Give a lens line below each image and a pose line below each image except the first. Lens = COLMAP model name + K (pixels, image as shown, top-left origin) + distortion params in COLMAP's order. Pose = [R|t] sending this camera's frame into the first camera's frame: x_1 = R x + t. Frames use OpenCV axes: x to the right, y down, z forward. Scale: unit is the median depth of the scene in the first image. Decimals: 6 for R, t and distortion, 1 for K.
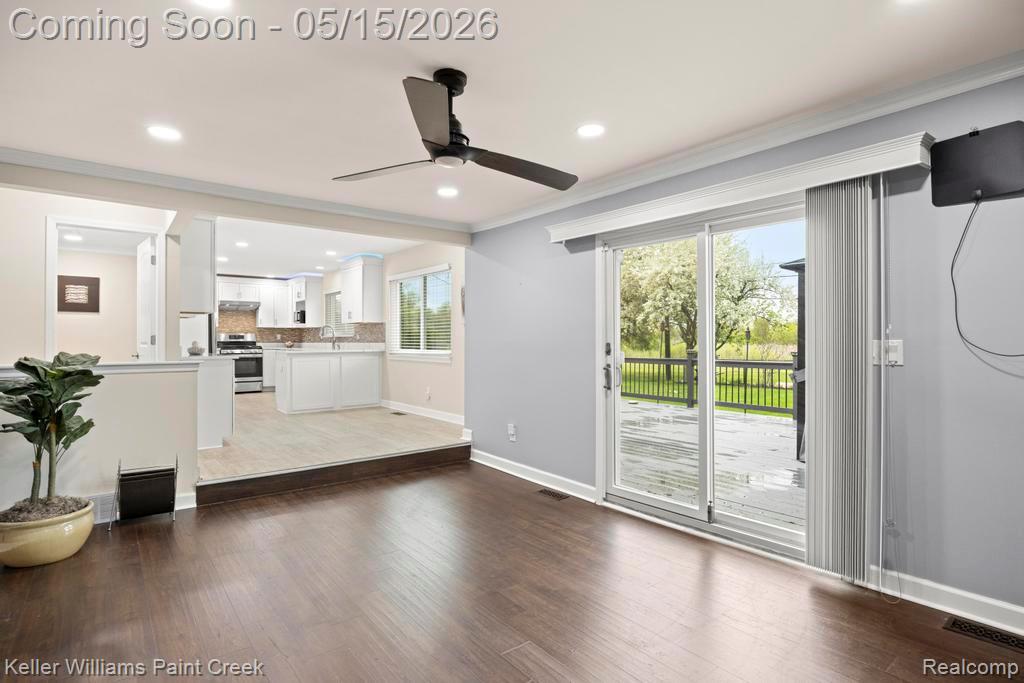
lens RADIAL K [[548.6, 0, 519.1], [0, 548.6, 337.3], [0, 0, 1]] dist [-0.006604, -0.001195]
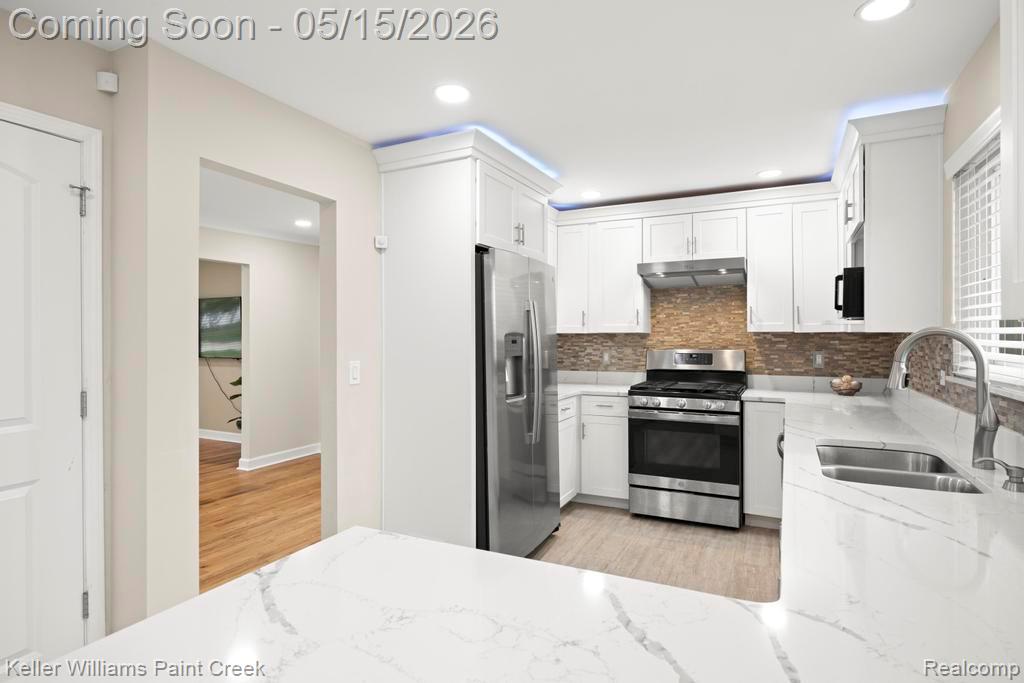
lens RADIAL K [[548.6, 0, 520.8], [0, 548.6, 336.8], [0, 0, 1]] dist [-0.006604, -0.001195]
pose [[0.435534, 0.000645, -0.900172, -0.232551], [0.012689, 0.999896, 0.006856, -0.020262], [0.900083, -0.014409, 0.435480, 0.742156]]
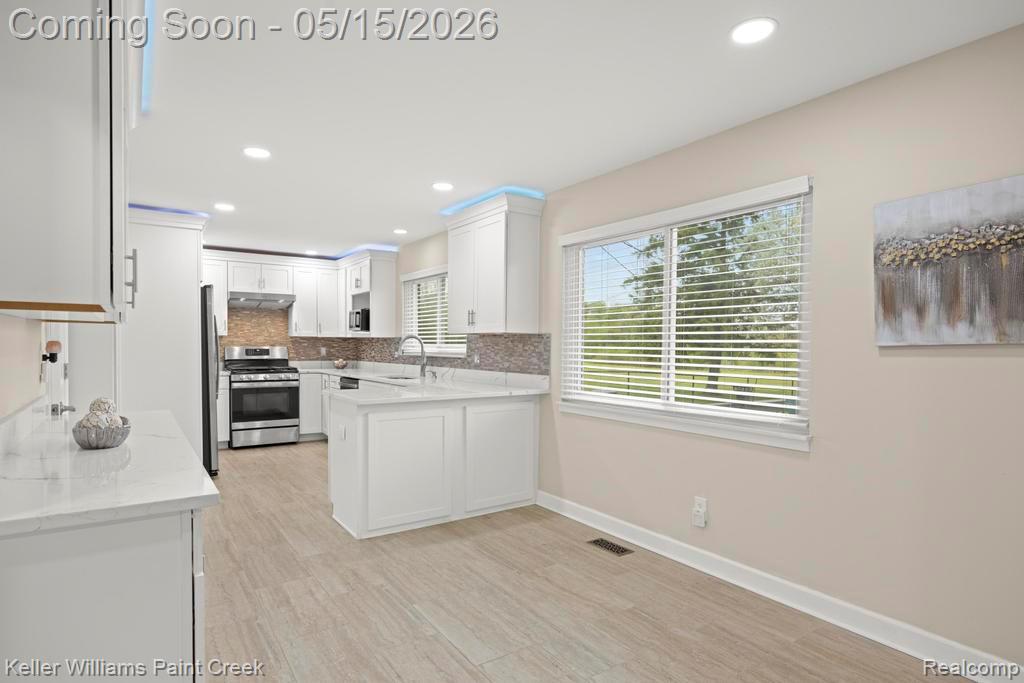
lens RADIAL K [[548.6, 0, 508.7], [0, 548.6, 350.2], [0, 0, 1]] dist [-0.006604, -0.001195]
pose [[0.997851, 0.008790, -0.064936, -0.198766], [-0.007535, 0.999781, 0.019544, -0.017129], [0.065094, -0.019013, 0.997698, 0.413447]]
